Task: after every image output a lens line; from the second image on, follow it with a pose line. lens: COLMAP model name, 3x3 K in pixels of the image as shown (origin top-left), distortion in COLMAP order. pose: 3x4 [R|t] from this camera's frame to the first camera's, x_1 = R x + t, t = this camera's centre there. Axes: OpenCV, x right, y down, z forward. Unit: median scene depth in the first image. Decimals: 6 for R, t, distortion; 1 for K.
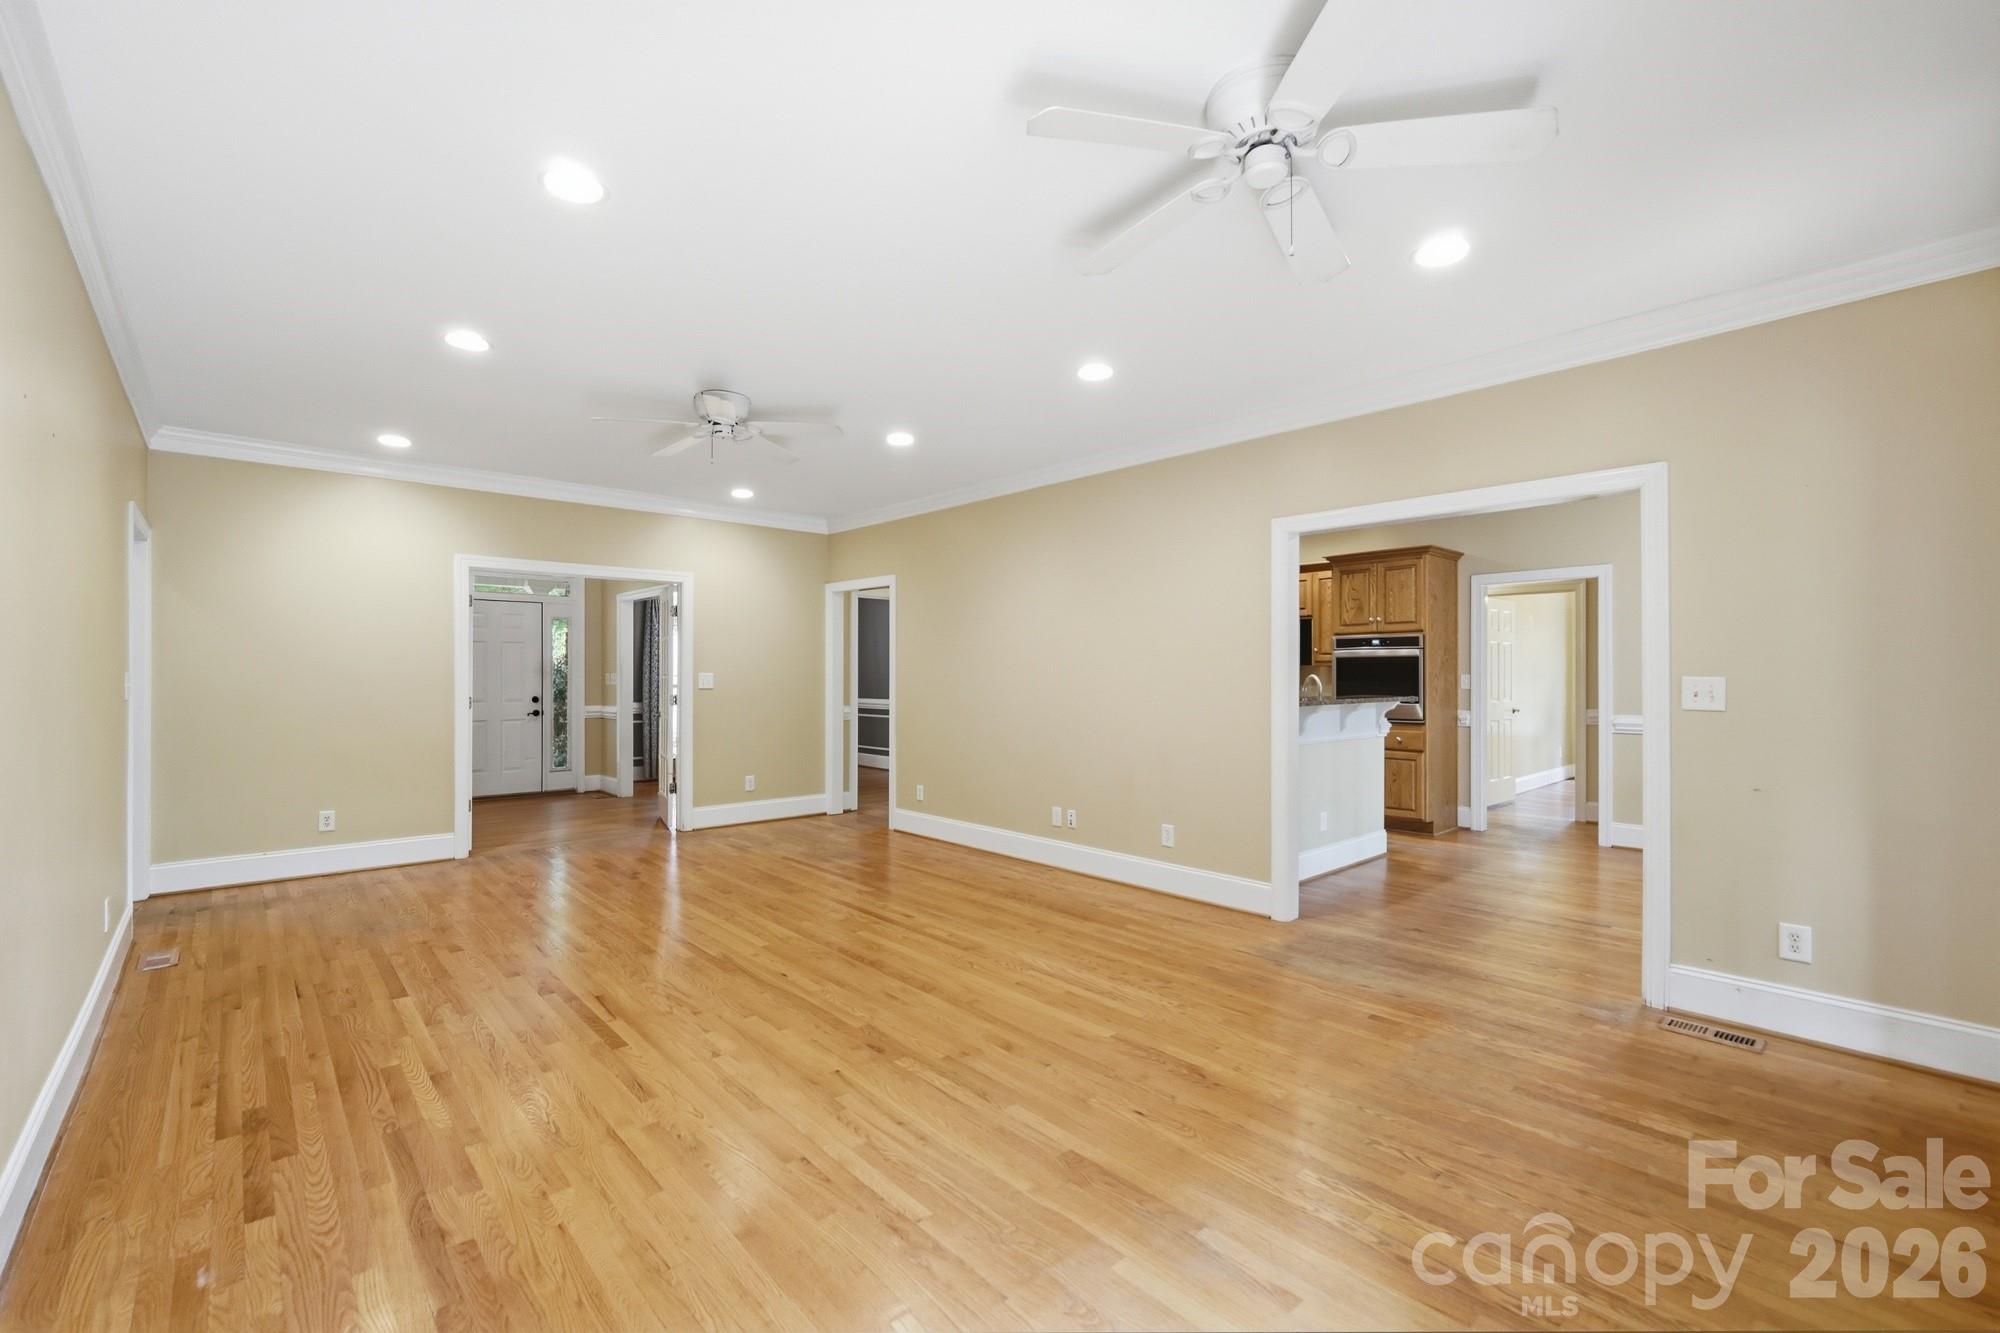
lens RADIAL K [[847.1, 0, 995.7], [0, 847.1, 669.0], [0, 0, 1]] dist [-0.012334, 0.007753]
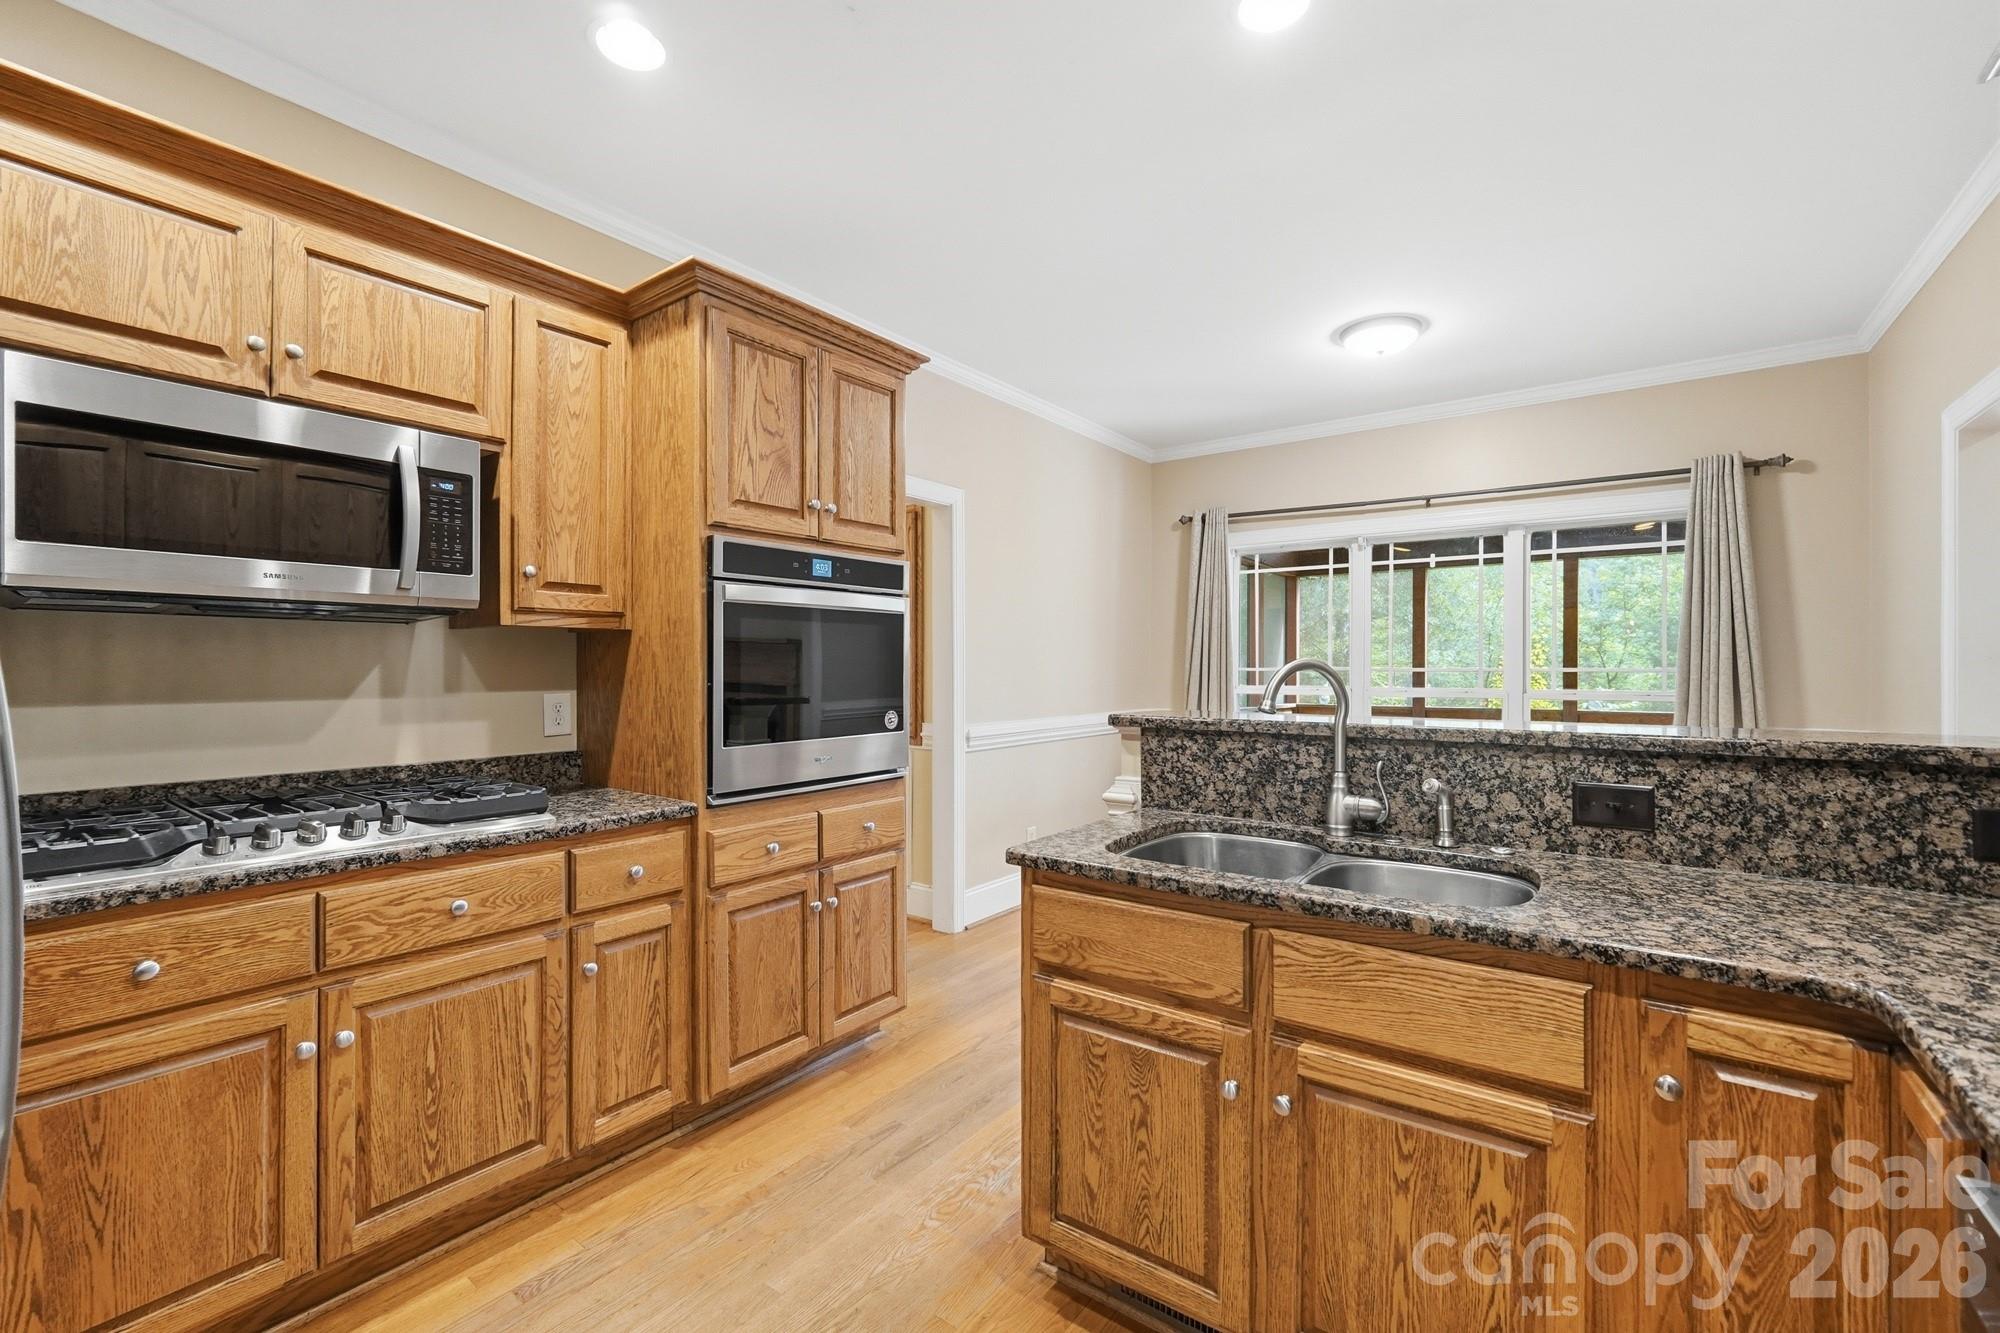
lens RADIAL K [[847.1, 0, 995.7], [0, 847.1, 669.0], [0, 0, 1]] dist [-0.012334, 0.007753]
pose [[-0.186461, -0.005950, 0.982444, 0.082607], [-0.007236, 0.999963, 0.004683, 0.008718], [-0.982436, -0.006236, -0.186497, 0.992725]]
